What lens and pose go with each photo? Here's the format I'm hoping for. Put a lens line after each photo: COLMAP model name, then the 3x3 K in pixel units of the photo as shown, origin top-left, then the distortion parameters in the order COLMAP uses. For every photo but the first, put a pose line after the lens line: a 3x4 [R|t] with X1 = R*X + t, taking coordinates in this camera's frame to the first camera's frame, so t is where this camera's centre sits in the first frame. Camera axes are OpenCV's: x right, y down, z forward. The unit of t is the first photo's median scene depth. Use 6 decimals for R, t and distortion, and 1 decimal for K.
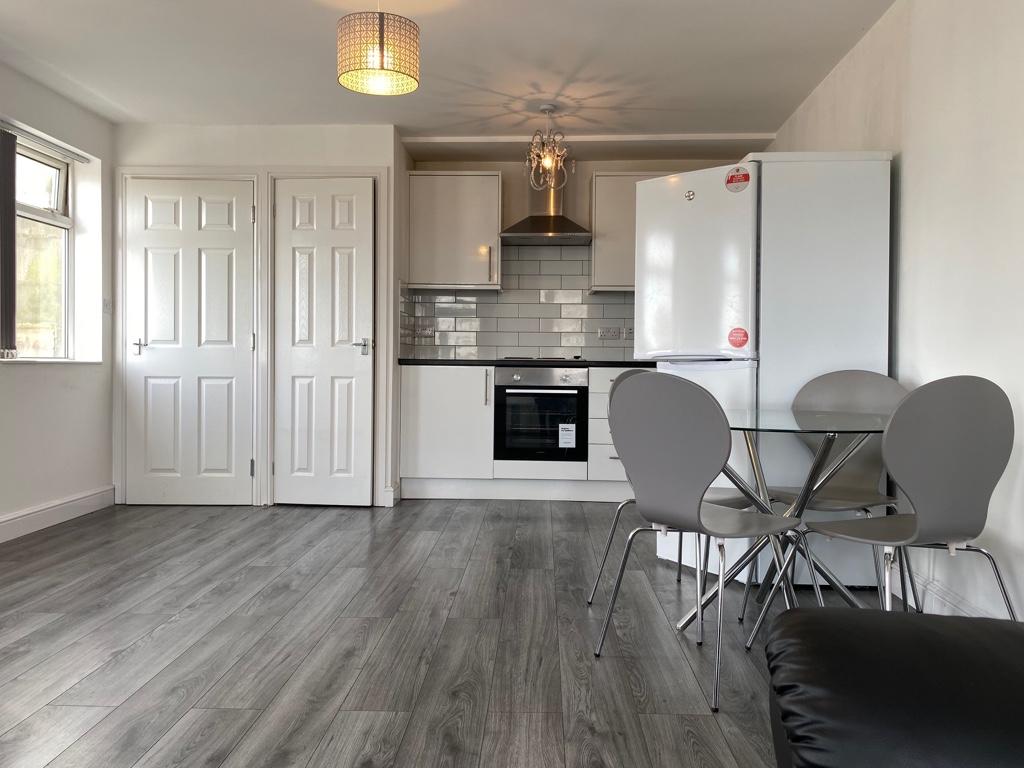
lens RADIAL K [[790.9, 0, 520.5], [0, 790.9, 373.3], [0, 0, 1]] dist [0.017176, -0.012644]
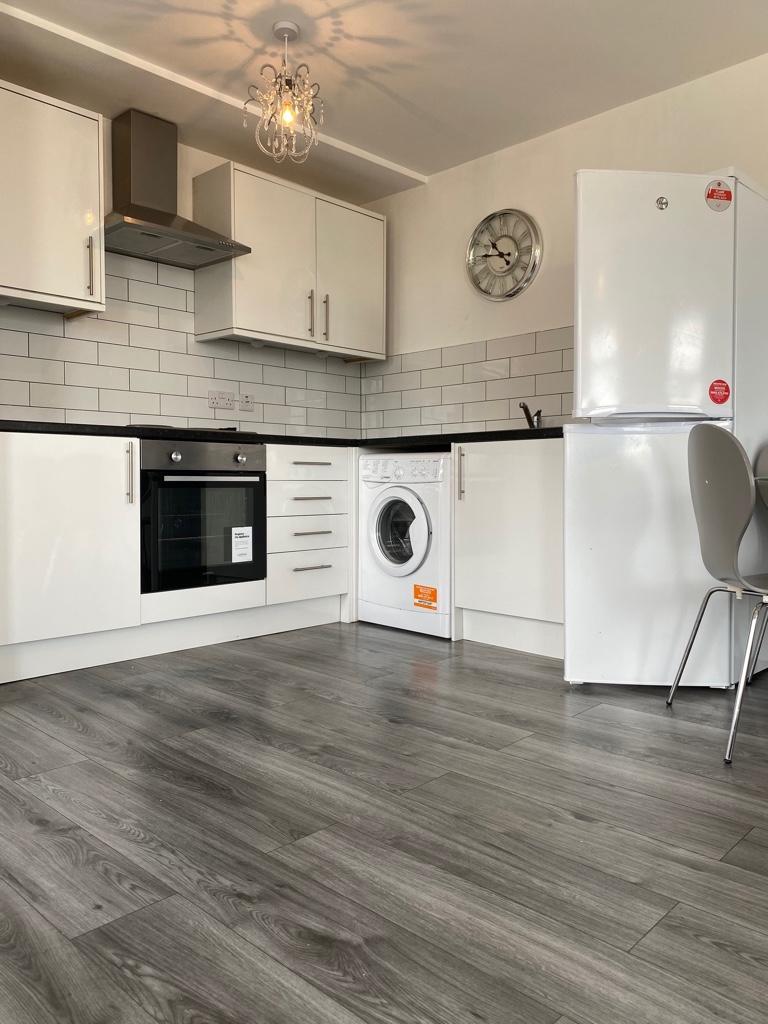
lens RADIAL K [[790.9, 0, 396.5], [0, 790.9, 500.5], [0, 0, 1]] dist [0.017176, -0.012644]
pose [[0.656252, -0.030507, 0.753925, -0.364791], [0.015347, 0.999515, 0.027086, 0.025590], [-0.754386, -0.006205, 0.656402, 0.463145]]
